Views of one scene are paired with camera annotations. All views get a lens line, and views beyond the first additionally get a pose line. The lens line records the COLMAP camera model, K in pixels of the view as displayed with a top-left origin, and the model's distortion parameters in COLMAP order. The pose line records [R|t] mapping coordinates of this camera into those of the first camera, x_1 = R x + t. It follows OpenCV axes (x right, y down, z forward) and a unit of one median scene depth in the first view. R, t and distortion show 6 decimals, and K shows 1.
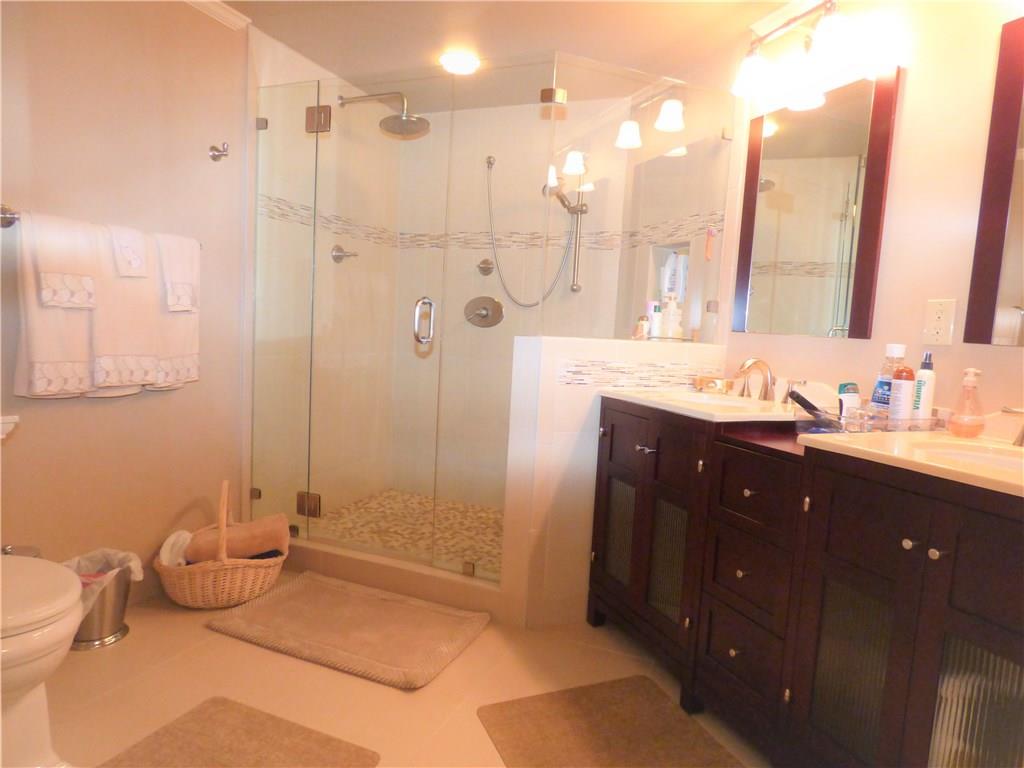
lens RADIAL K [[635.7, 0, 512.8], [0, 635.7, 381.6], [0, 0, 1]] dist [0.015000, 0.005765]
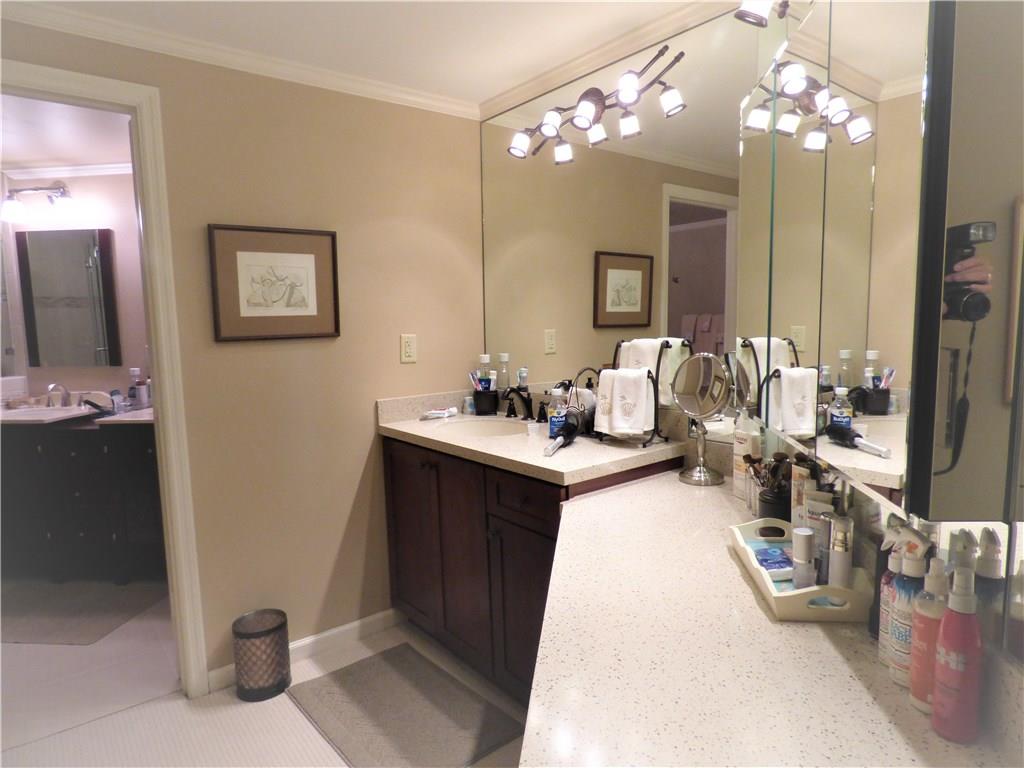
lens RADIAL K [[635.7, 0, 513.5], [0, 635.7, 379.6], [0, 0, 1]] dist [0.015000, 0.005765]
pose [[0.497267, -0.154699, 0.853694, -0.523021], [0.128233, 0.986273, 0.104029, -0.074527], [-0.858069, 0.057742, 0.510278, -1.026877]]
